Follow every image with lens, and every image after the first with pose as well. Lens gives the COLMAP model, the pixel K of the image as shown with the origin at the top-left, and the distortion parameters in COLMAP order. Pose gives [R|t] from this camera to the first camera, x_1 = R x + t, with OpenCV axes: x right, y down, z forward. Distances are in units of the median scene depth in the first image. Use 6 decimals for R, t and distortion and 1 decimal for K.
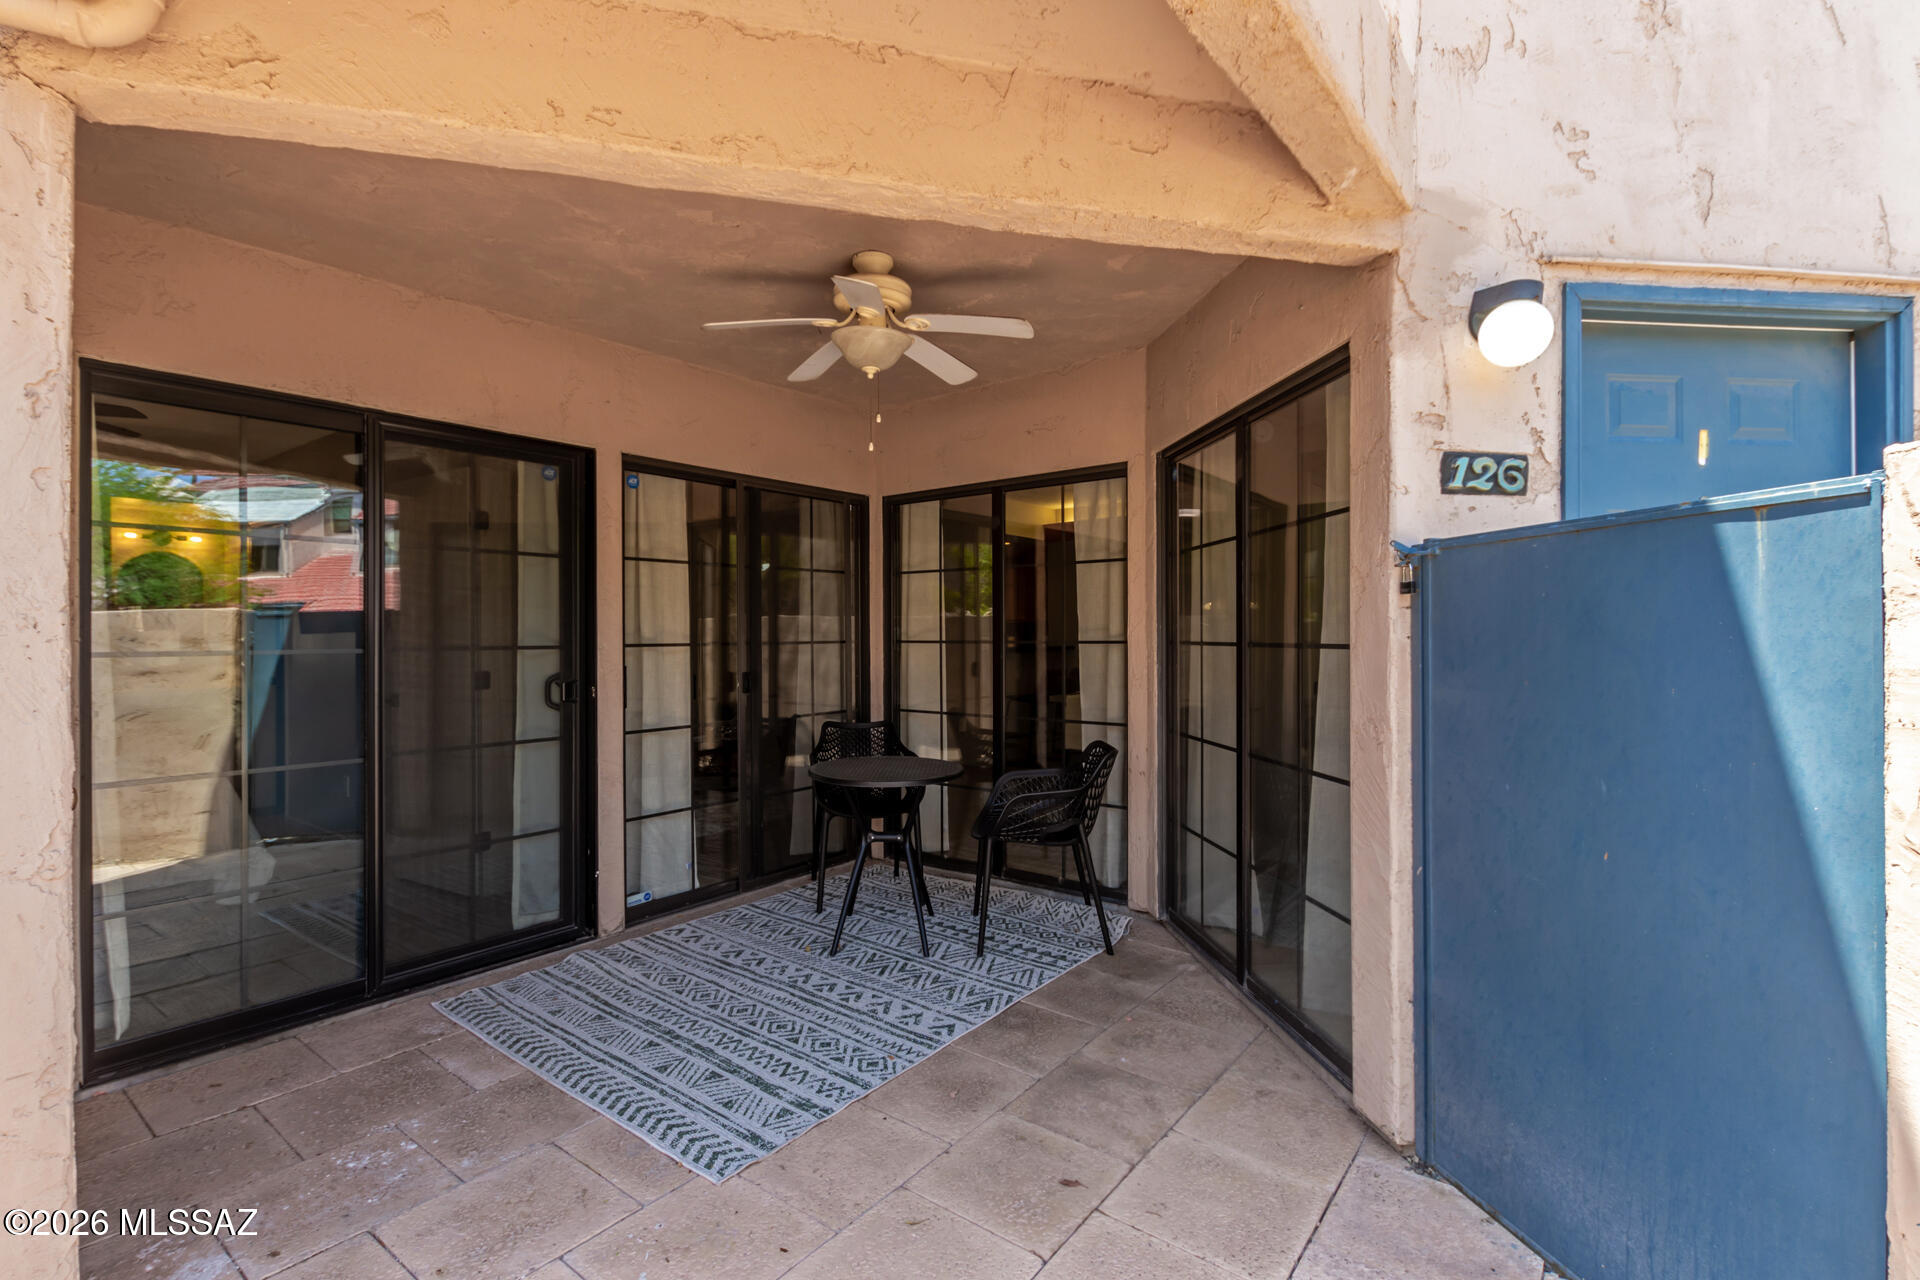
lens RADIAL K [[891.9, 0, 962.7], [0, 891.9, 624.4], [0, 0, 1]] dist [-0.001958, 0.000466]
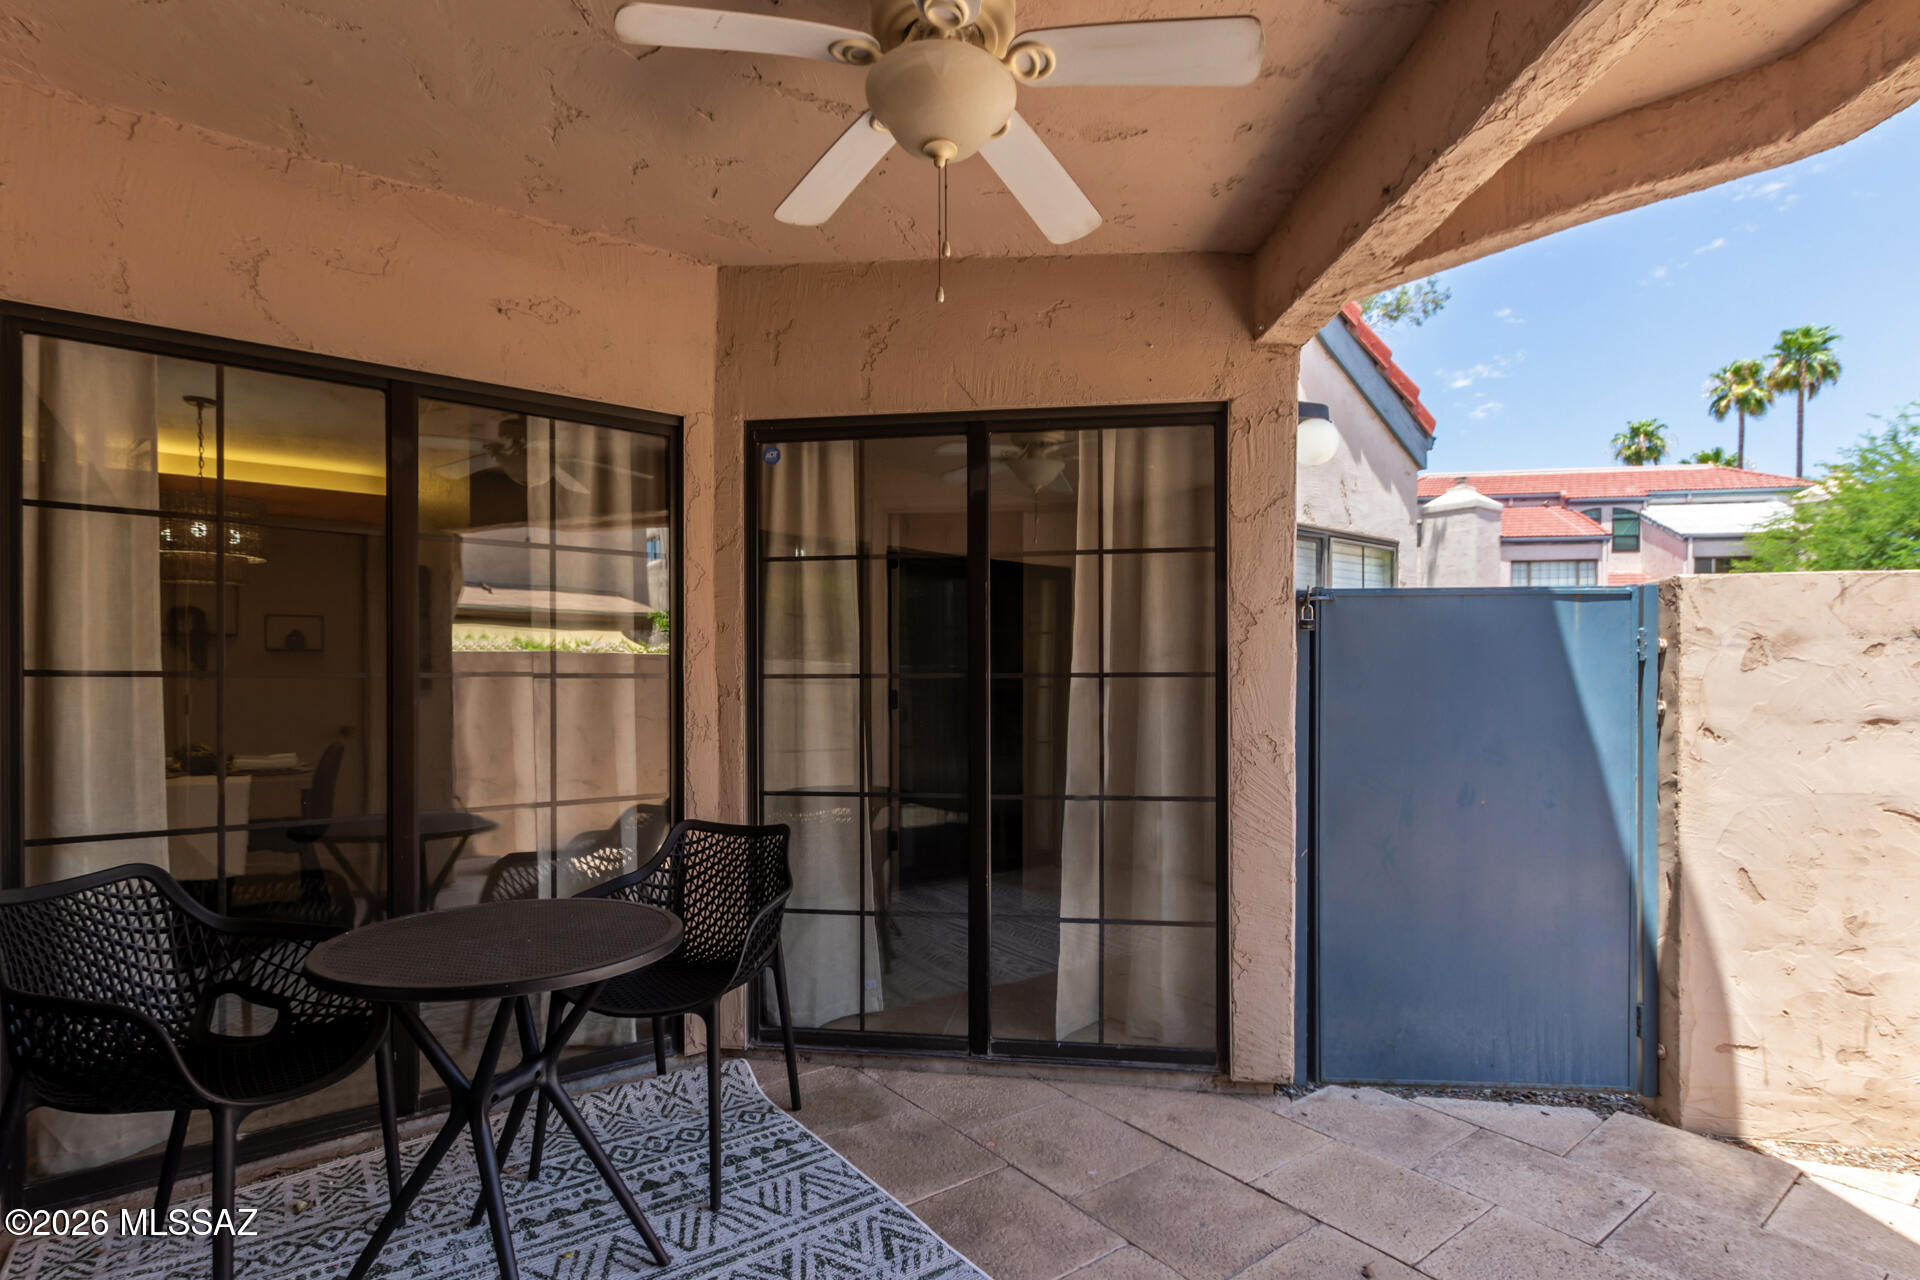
lens RADIAL K [[891.9, 0, 925.6], [0, 891.9, 709.2], [0, 0, 1]] dist [-0.001958, 0.000466]
pose [[0.285243, -0.018850, 0.958270, -0.517983], [0.000544, 0.999810, 0.019505, 0.028736], [-0.958455, -0.005042, 0.285199, 0.718330]]
